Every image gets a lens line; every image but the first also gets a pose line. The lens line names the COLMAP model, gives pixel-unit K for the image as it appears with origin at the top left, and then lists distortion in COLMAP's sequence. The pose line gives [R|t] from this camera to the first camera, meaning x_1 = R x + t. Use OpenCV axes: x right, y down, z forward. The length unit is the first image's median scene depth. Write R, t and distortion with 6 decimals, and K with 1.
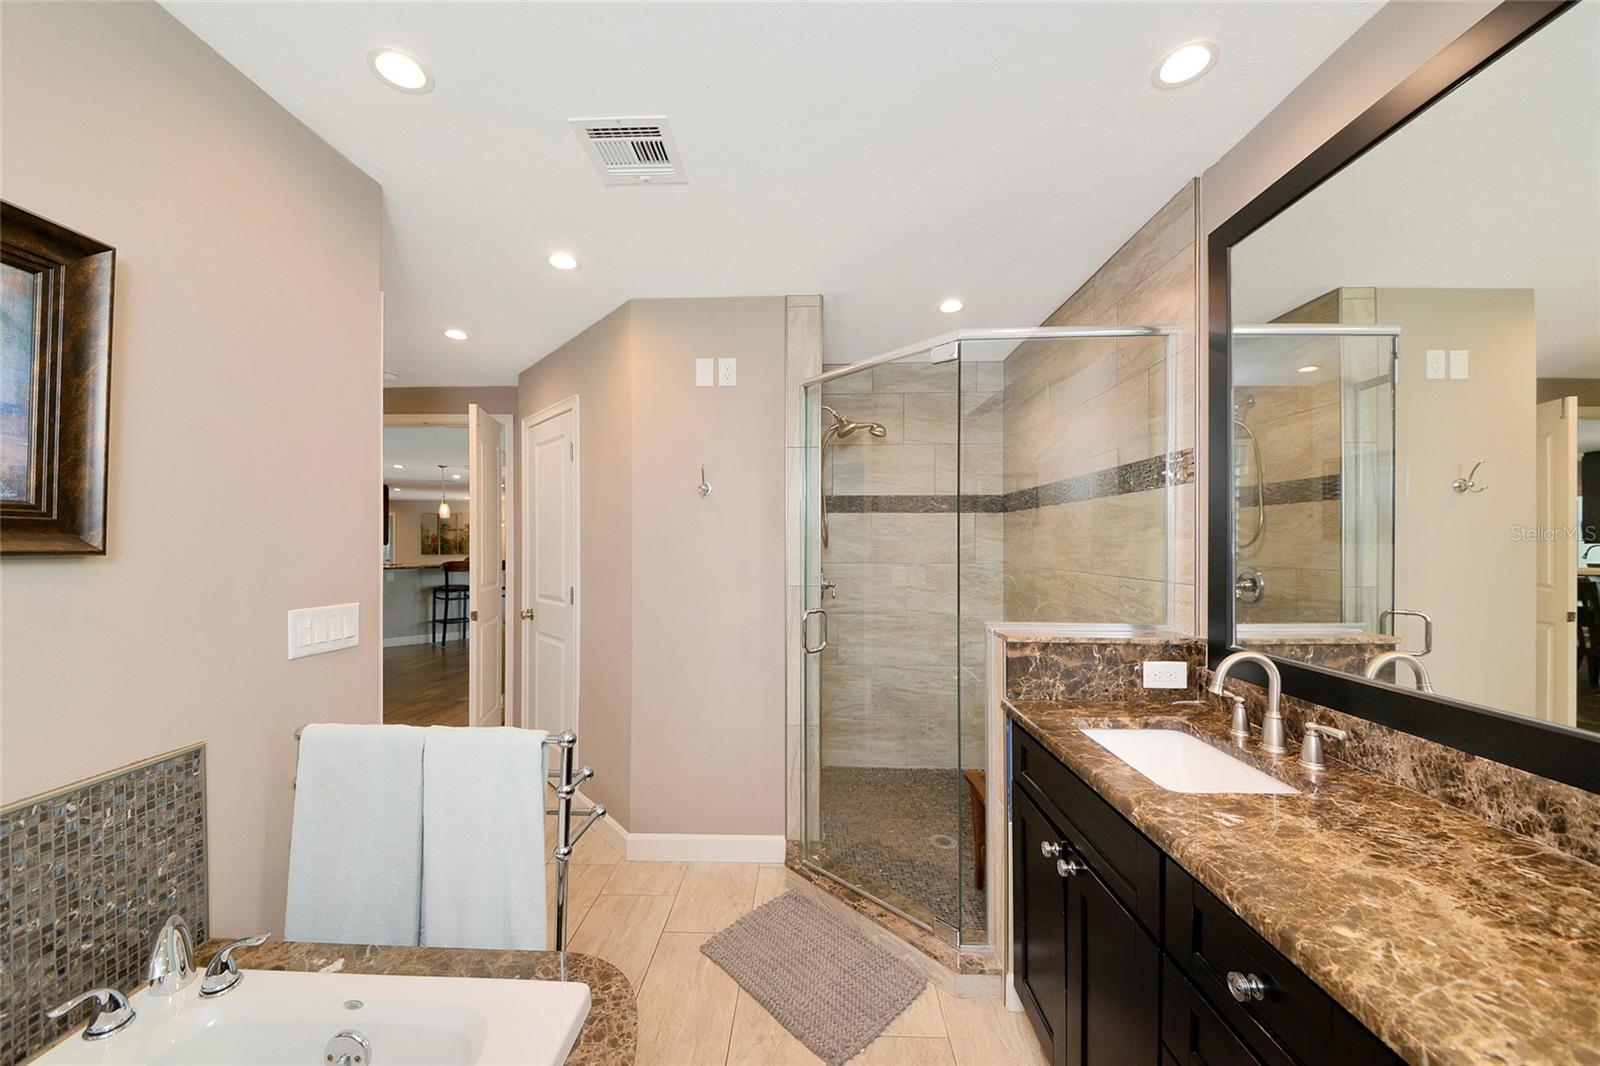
lens RADIAL K [[564.7, 0, 805.9], [0, 564.7, 533.0], [0, 0, 1]] dist [0.000711, -0.003145]
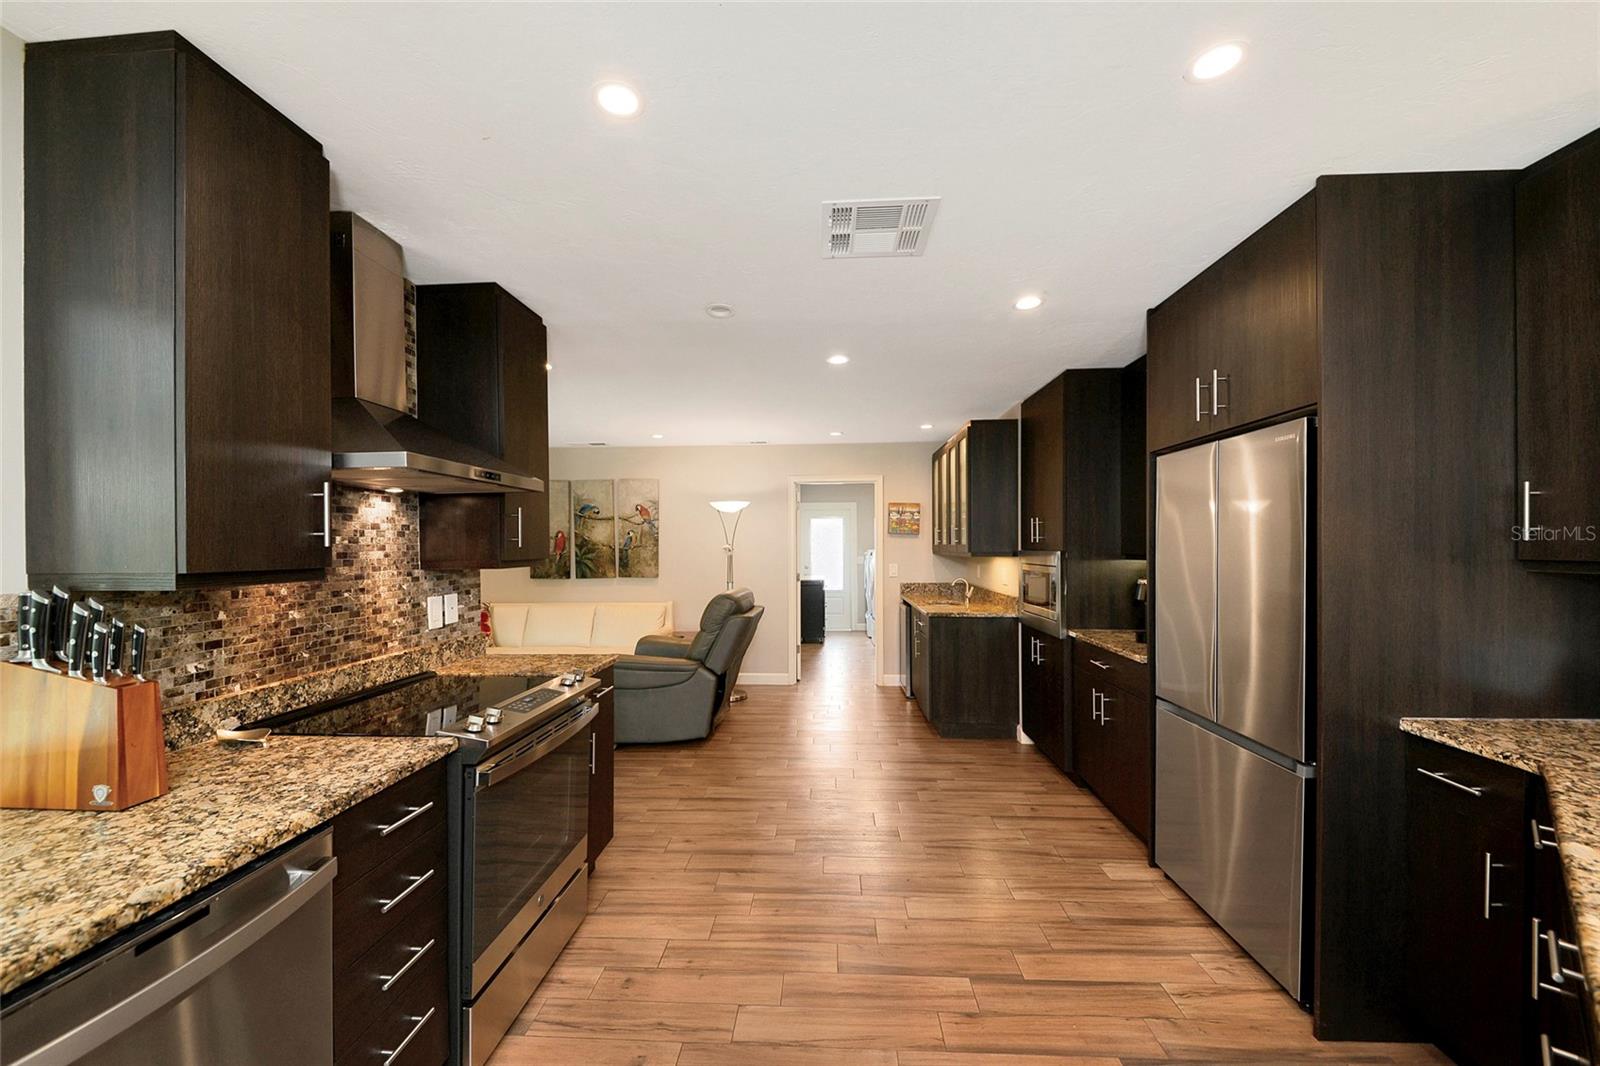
lens RADIAL K [[595.3, 0, 801.5], [0, 595.3, 548.0], [0, 0, 1]] dist [-0.040528, -0.000429]
pose [[0.999738, -0.006783, -0.021884, -0.876068], [0.007155, 0.999830, 0.016989, 0.016966], [0.021765, -0.017141, 0.999616, 1.050024]]
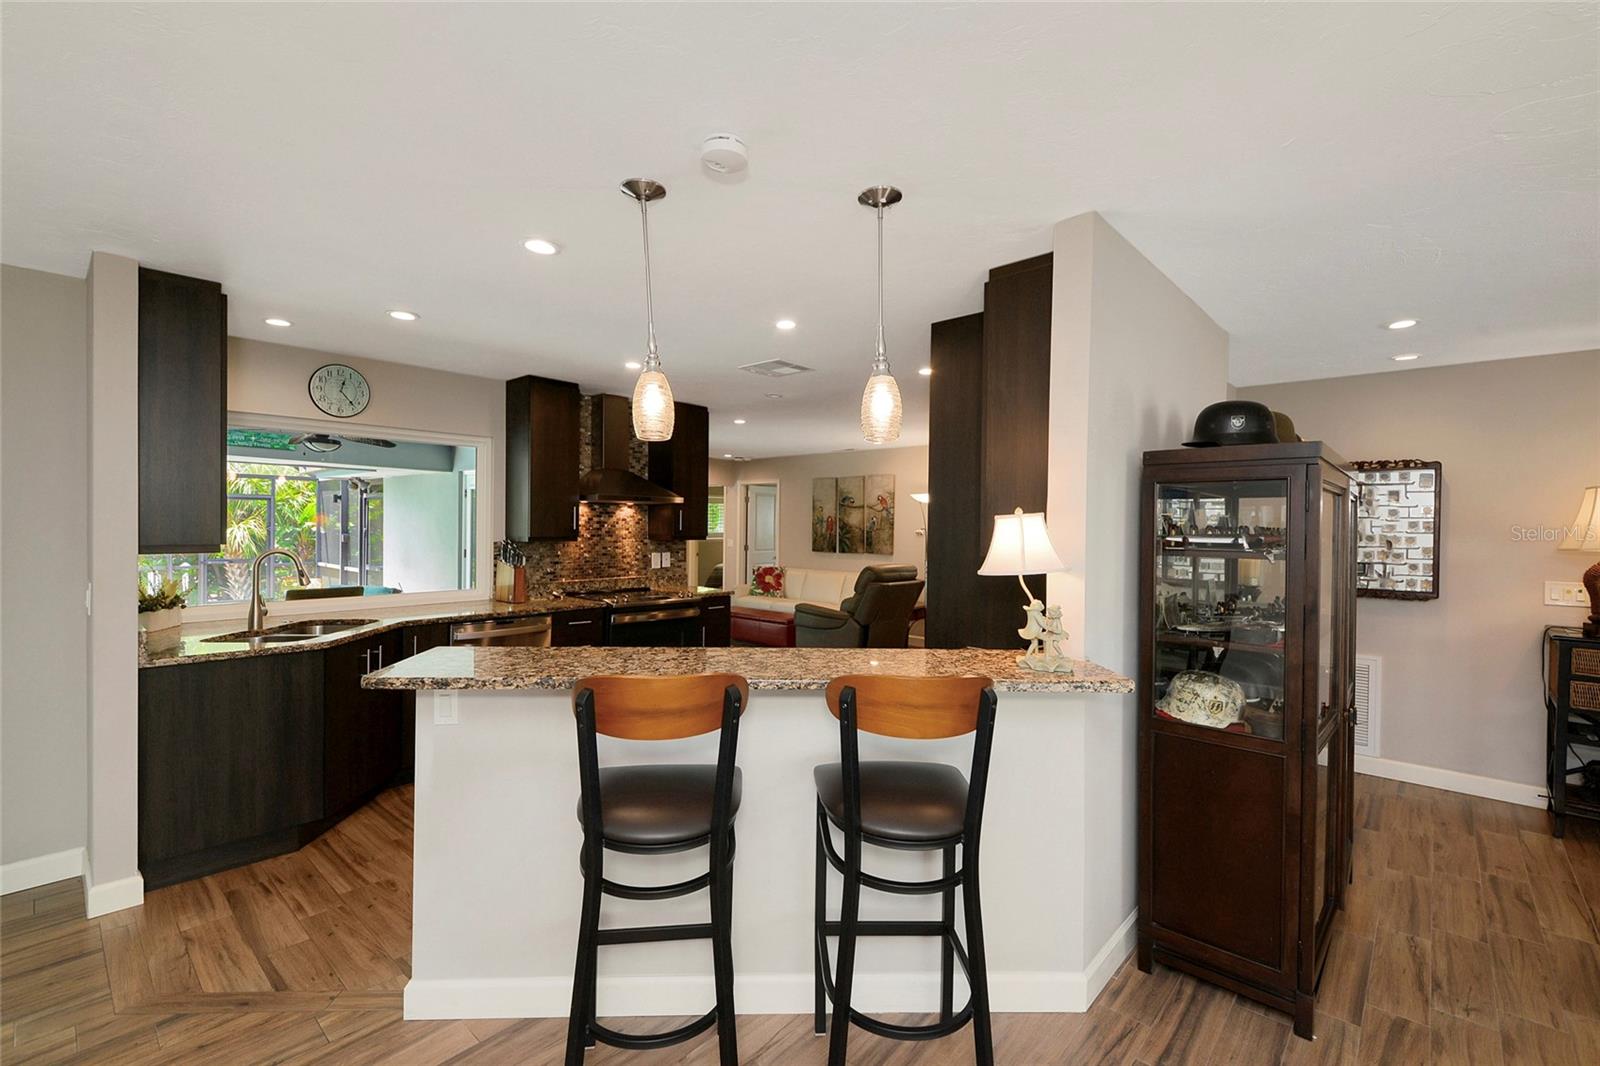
lens RADIAL K [[706.6, 0, 802.4], [0, 706.6, 531.8], [0, 0, 1]] dist [0.011522, -0.008499]
pose [[0.756893, 0.018545, -0.653276, -0.435456], [-0.004355, 0.999718, 0.023334, 0.004225], [0.653524, -0.014816, 0.756761, 0.868611]]
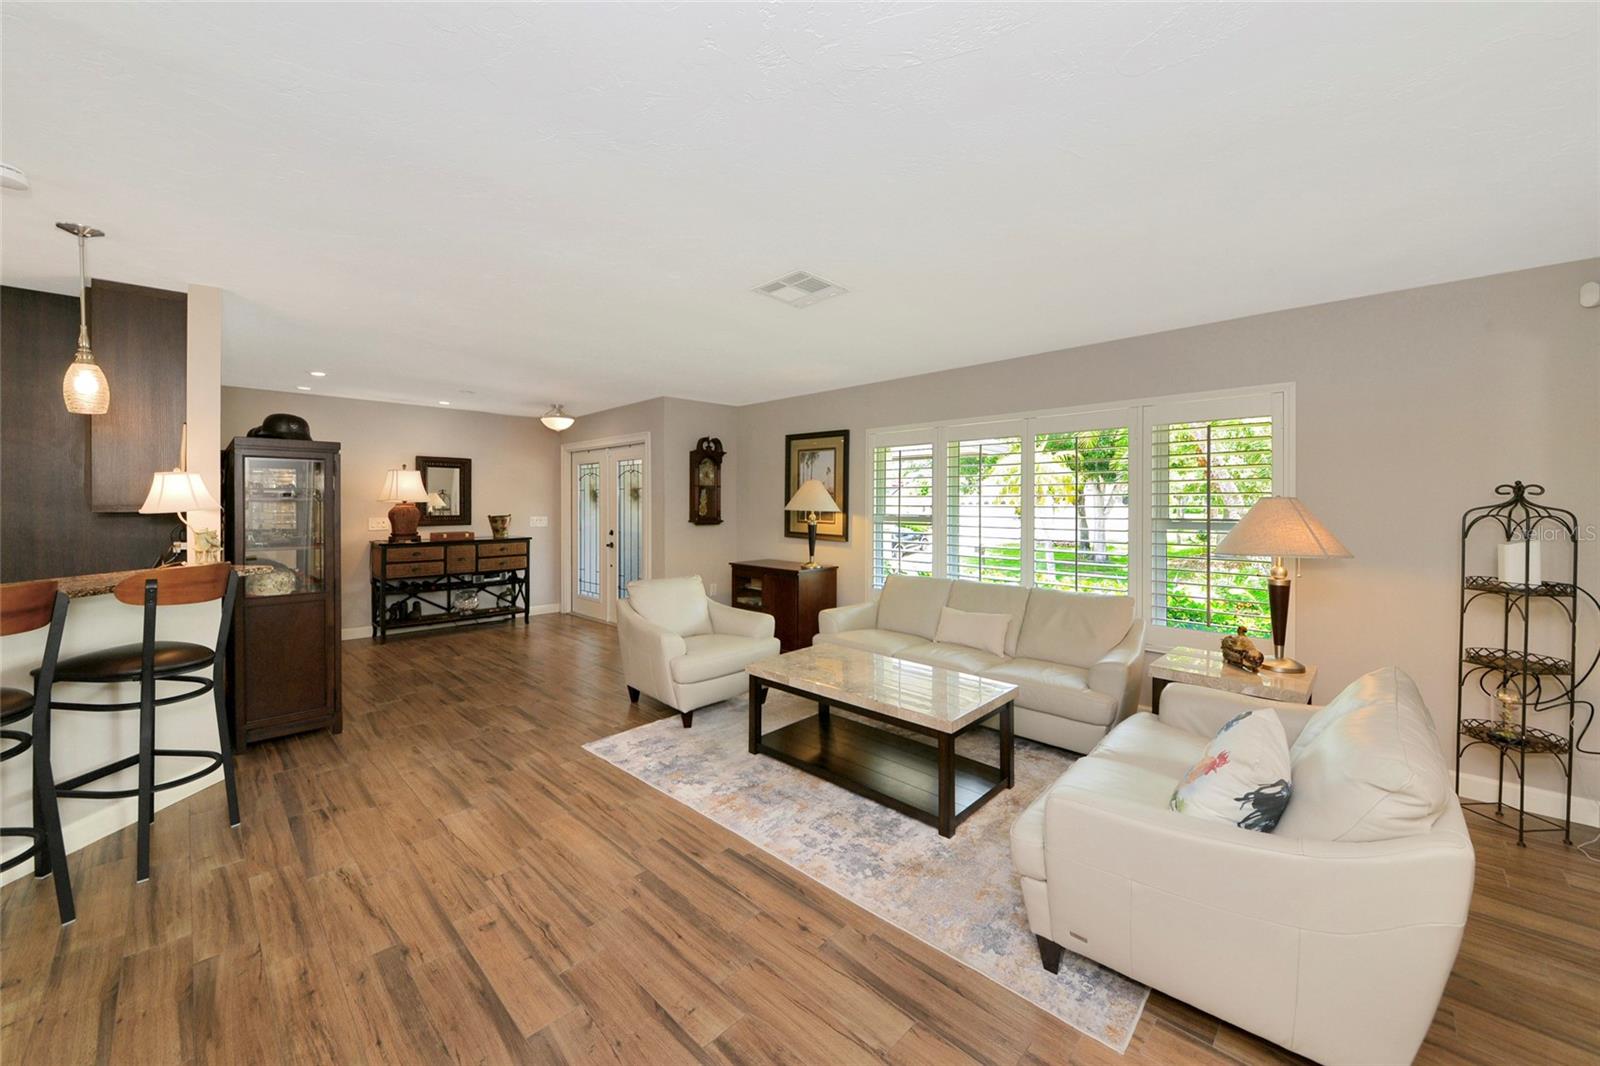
lens RADIAL K [[594.2, 0, 801.2], [0, 594.2, 494.5], [0, 0, 1]] dist [0.001459, -0.000884]
pose [[0.674702, 0.010168, 0.738020, -0.569244], [-0.009391, 0.999942, -0.005191, 0.014802], [-0.738030, -0.003428, 0.674759, 0.605905]]
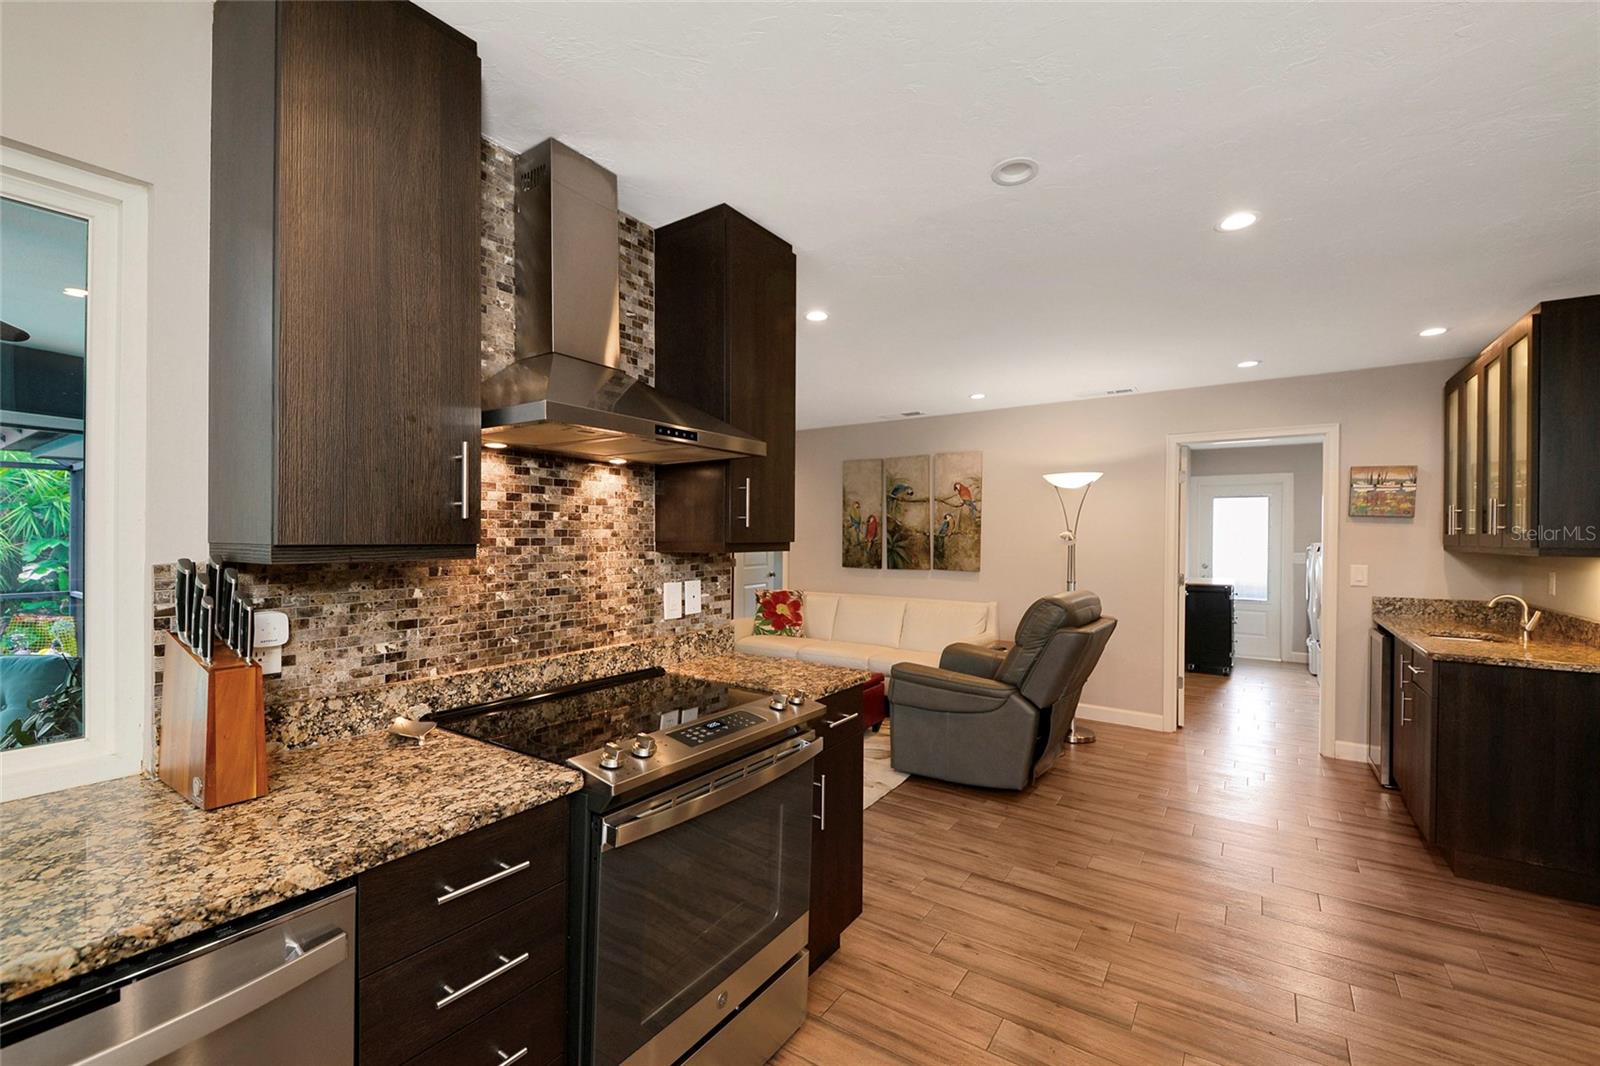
lens RADIAL K [[649.5, 0, 793.6], [0, 649.5, 539.2], [0, 0, 1]] dist [0.000397, -0.002806]
pose [[0.832604, 0.008208, -0.553808, -0.861823], [0.001179, 0.999862, 0.016591, 0.021413], [0.553868, -0.014467, 0.832479, 1.137230]]
